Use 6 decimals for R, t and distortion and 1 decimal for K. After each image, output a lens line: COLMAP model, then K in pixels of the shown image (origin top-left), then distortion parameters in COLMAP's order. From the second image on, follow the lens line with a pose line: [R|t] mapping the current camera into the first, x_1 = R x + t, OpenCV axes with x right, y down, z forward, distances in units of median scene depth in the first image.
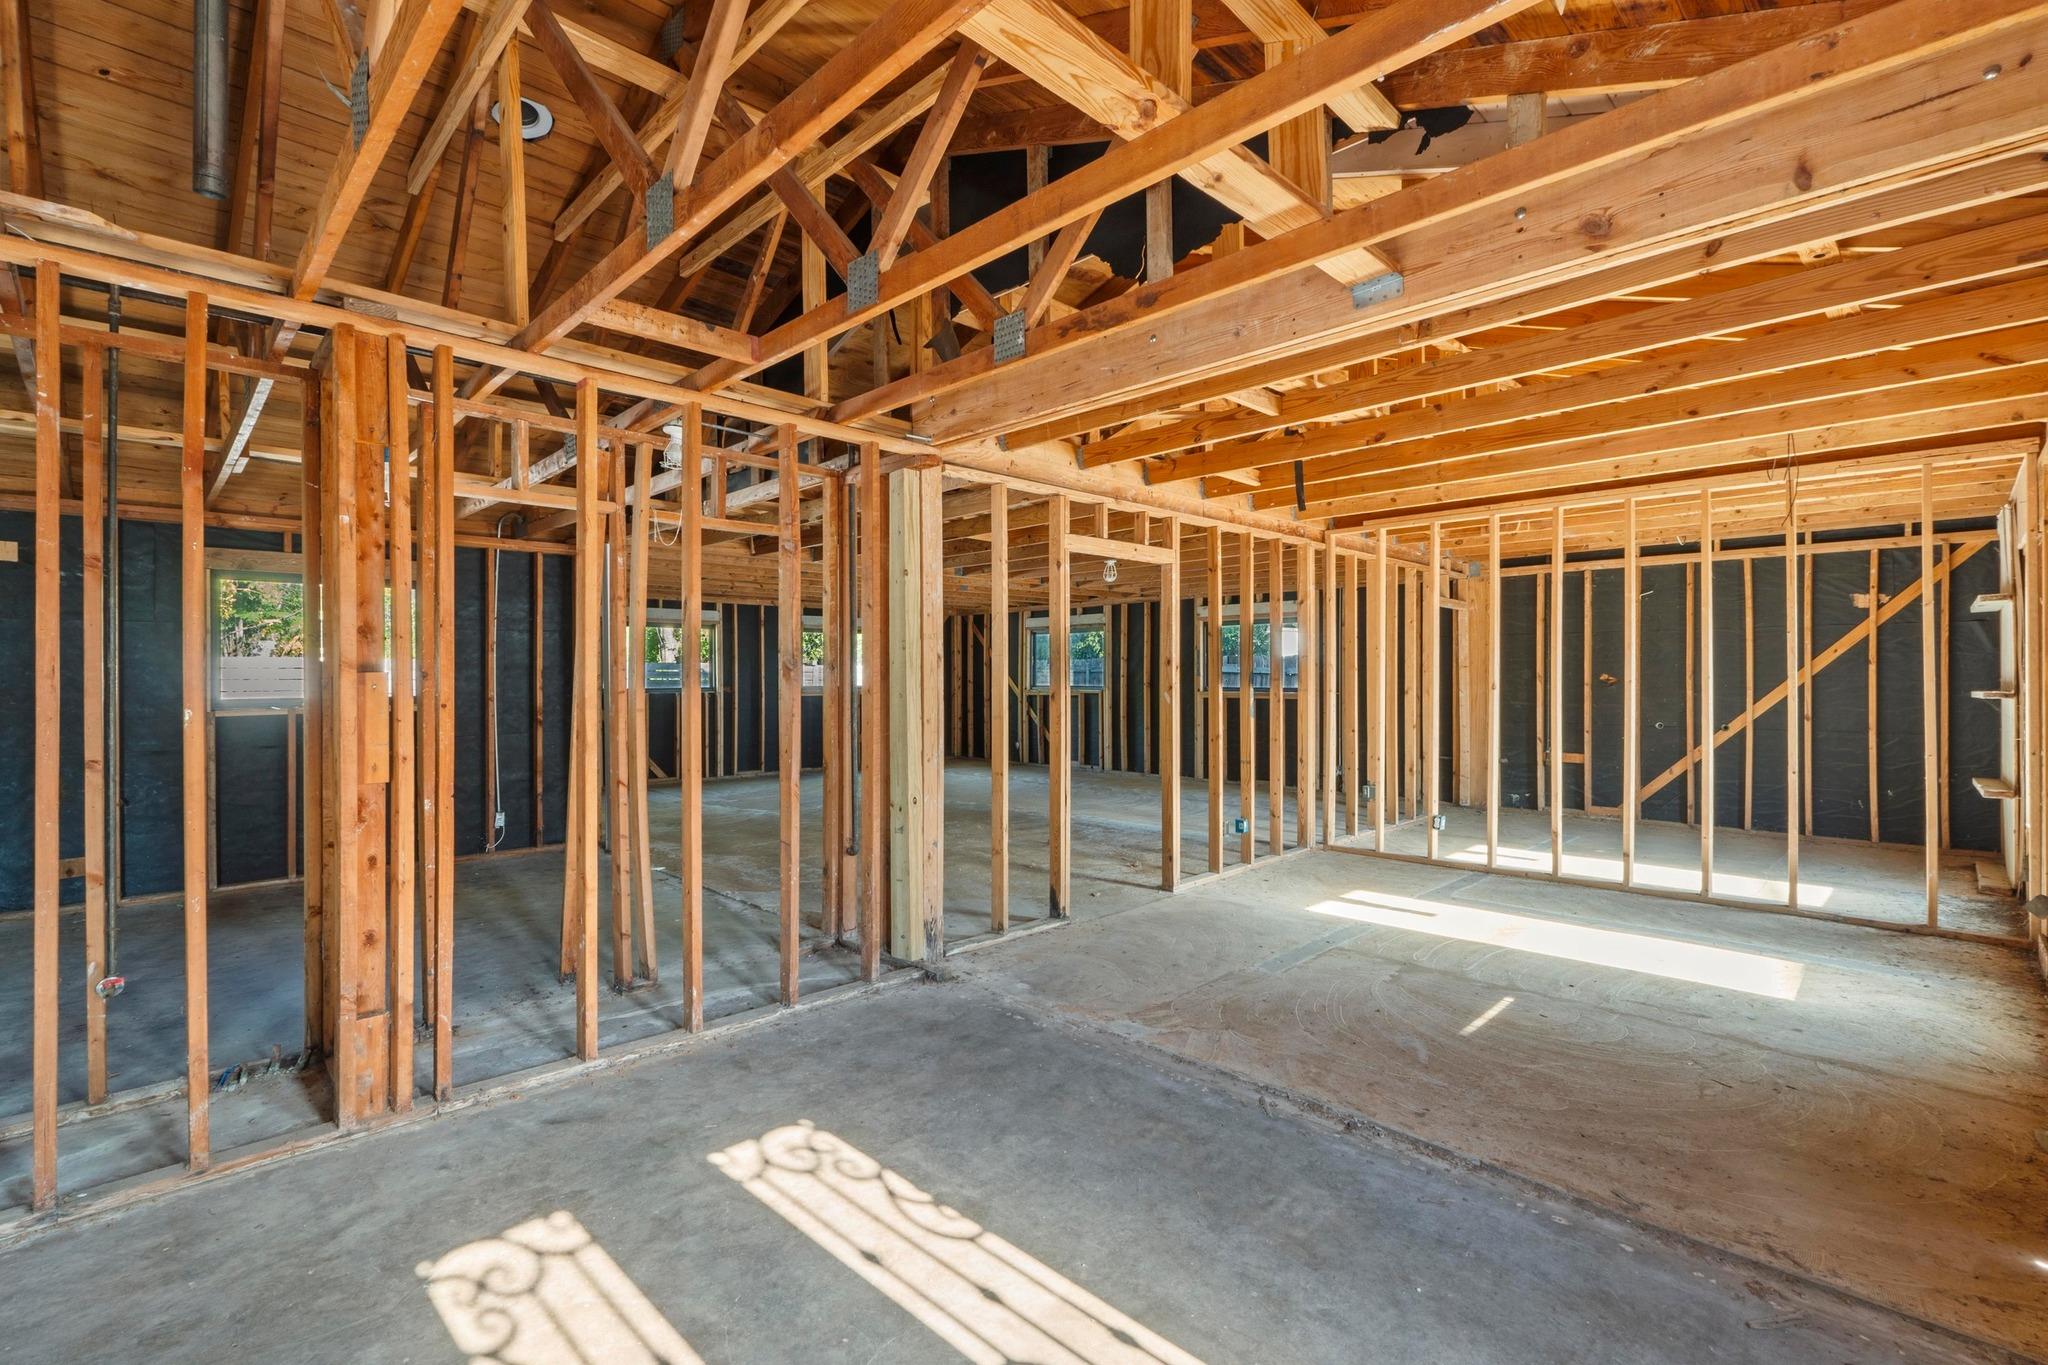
lens RADIAL K [[878.7, 0, 1020.1], [0, 878.7, 674.3], [0, 0, 1]] dist [0.001861, 0.000113]
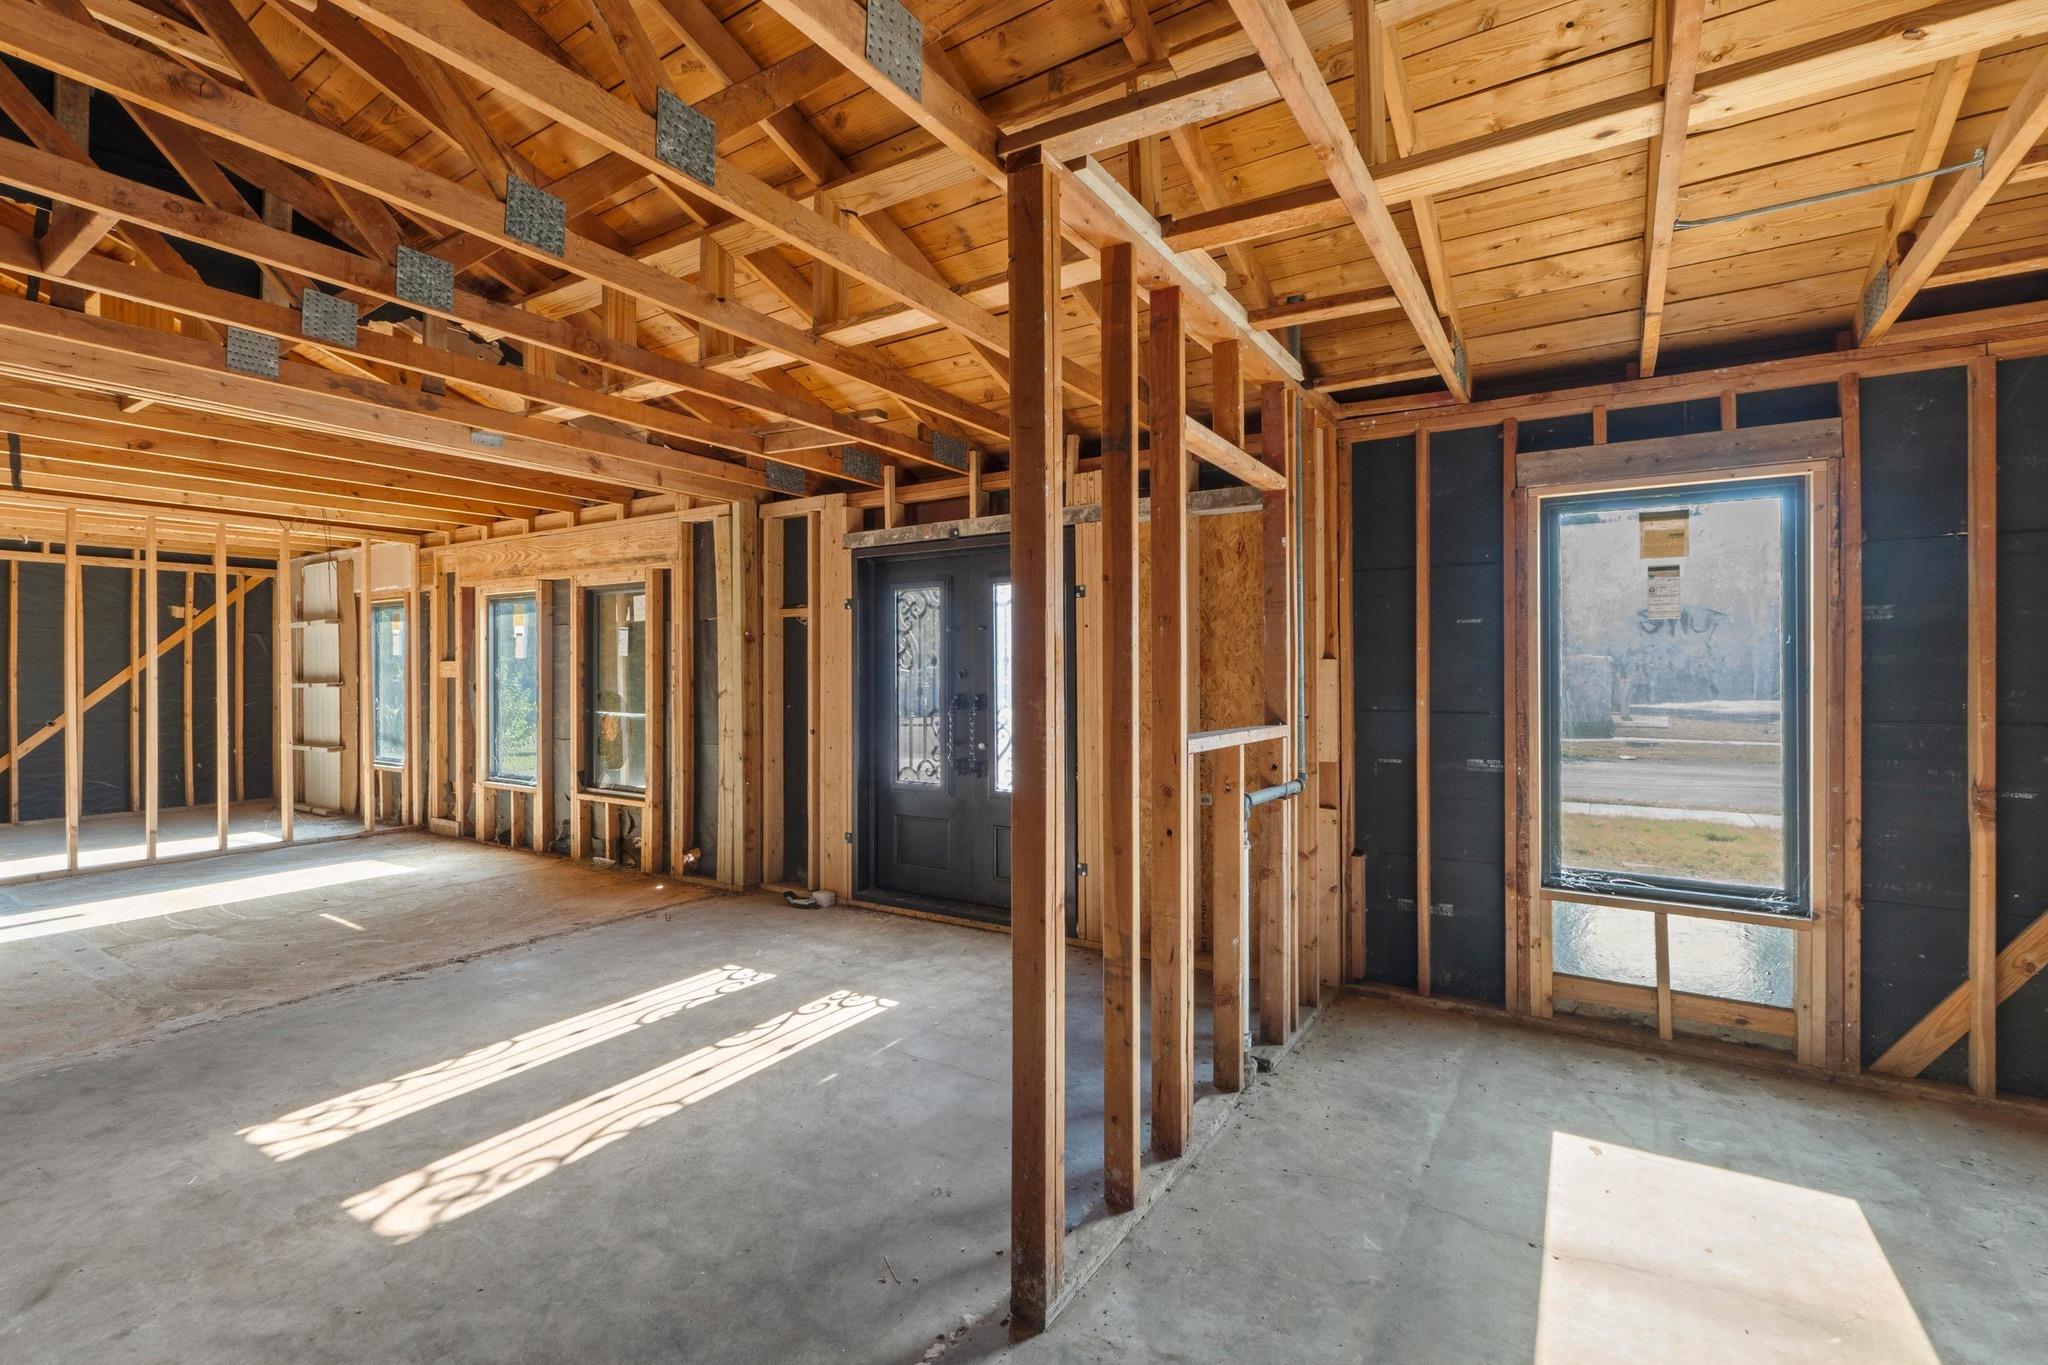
lens RADIAL K [[878.7, 0, 1021.9], [0, 878.7, 679.7], [0, 0, 1]] dist [0.001861, 0.000113]
pose [[-0.225439, 0.001502, 0.974256, -0.579968], [-0.001777, 0.999997, -0.001953, 0.012458], [-0.974256, -0.002172, -0.225435, 0.174456]]
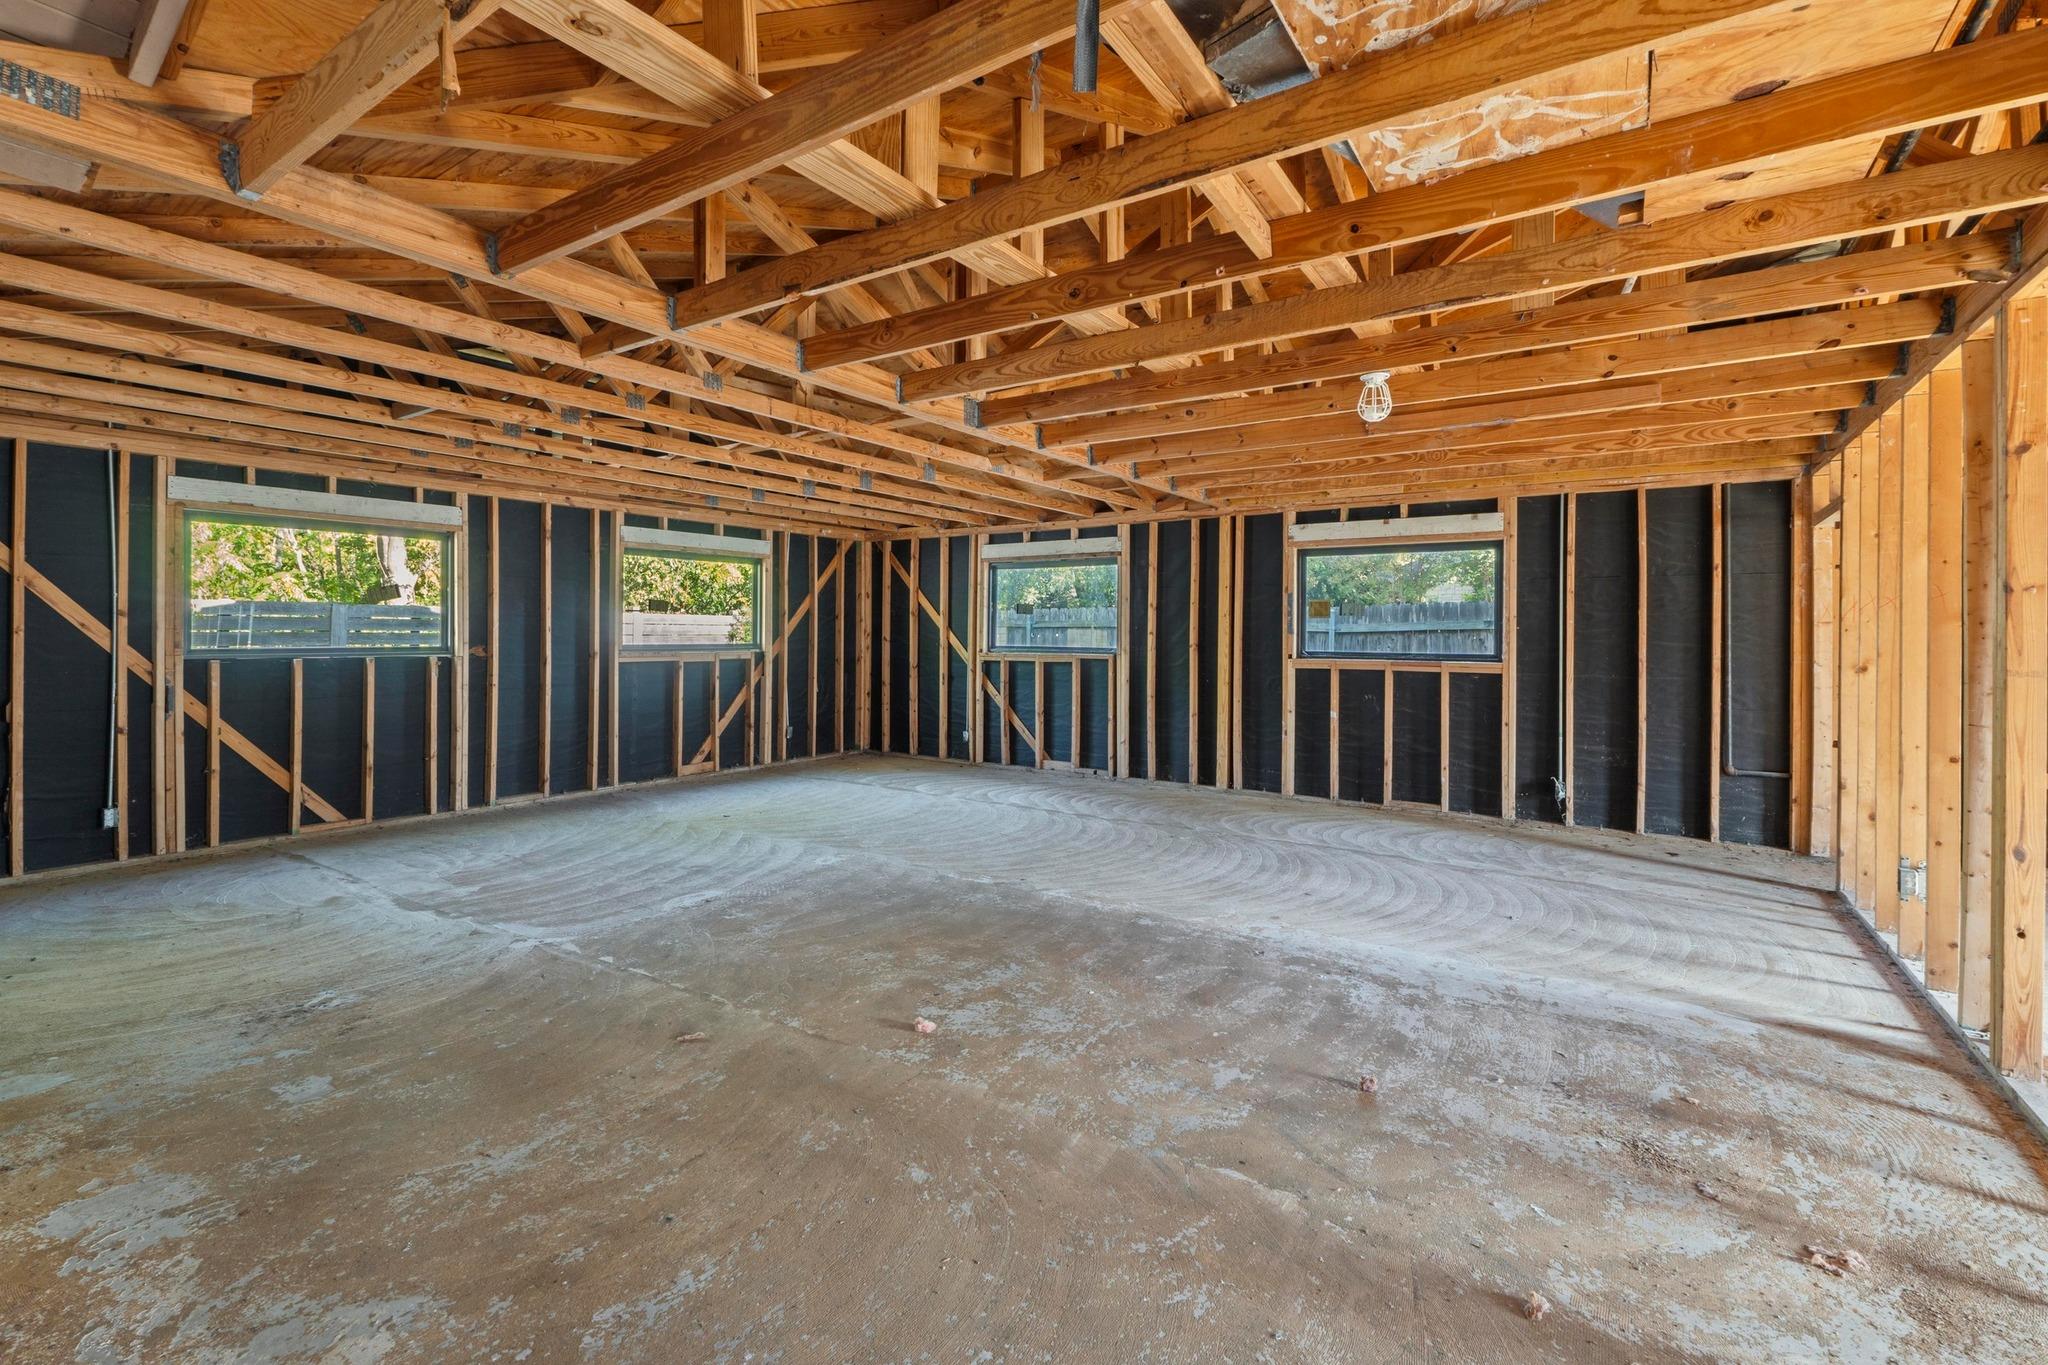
lens RADIAL K [[878.7, 0, 1025.7], [0, 878.7, 639.9], [0, 0, 1]] dist [0.001861, 0.000113]
pose [[0.979902, 0.009064, 0.199273, -0.216291], [-0.010836, 0.999911, 0.007805, 0.005822], [-0.199184, -0.009807, 0.979913, 0.798212]]
